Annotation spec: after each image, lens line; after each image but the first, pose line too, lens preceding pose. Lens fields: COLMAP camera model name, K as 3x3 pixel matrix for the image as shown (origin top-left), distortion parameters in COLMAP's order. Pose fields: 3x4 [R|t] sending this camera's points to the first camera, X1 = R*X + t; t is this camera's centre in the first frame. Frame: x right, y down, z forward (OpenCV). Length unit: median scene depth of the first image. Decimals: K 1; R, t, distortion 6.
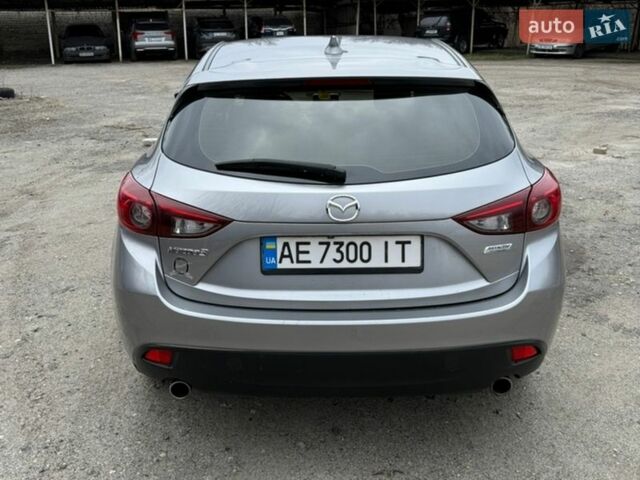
lens RADIAL K [[621.9, 0, 324.9], [0, 621.9, 242.7], [0, 0, 1]] dist [0.050566, -0.002480]
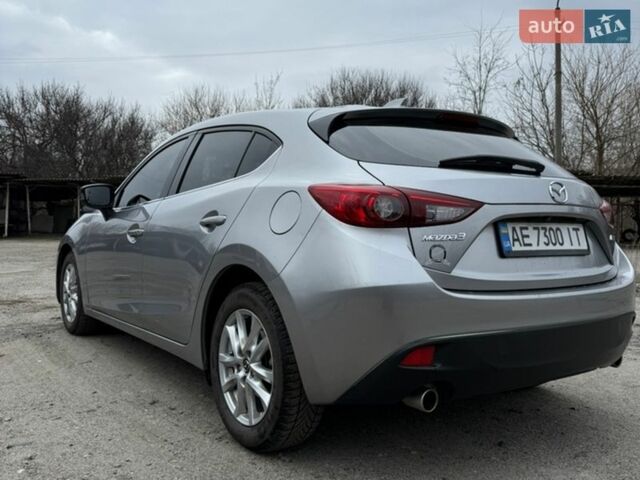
lens RADIAL K [[621.9, 0, 316.3], [0, 621.9, 237.9], [0, 0, 1]] dist [0.050566, -0.002480]
pose [[0.806745, 0.016239, 0.590676, -0.994373], [0.182681, 0.943797, -0.275453, 0.257047], [-0.561952, 0.330126, 0.758437, 0.363303]]
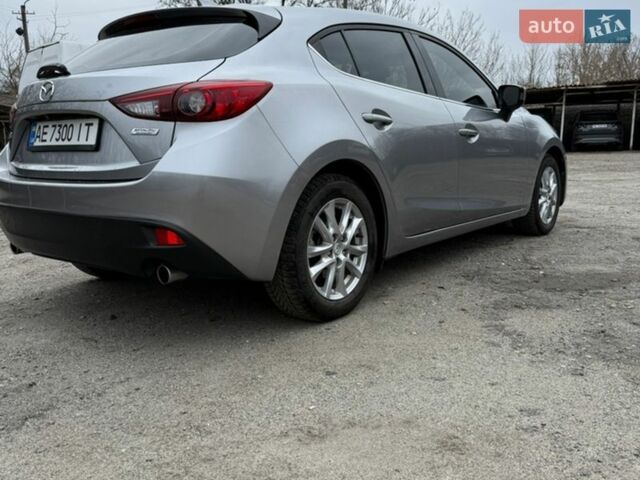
lens RADIAL K [[621.9, 0, 318.8], [0, 621.9, 239.8], [0, 0, 1]] dist [0.050566, -0.002480]
pose [[0.783655, 0.095528, -0.613807, 1.223200], [-0.199513, 0.974460, -0.103064, 0.249991], [0.588285, 0.203229, 0.782700, 0.361150]]
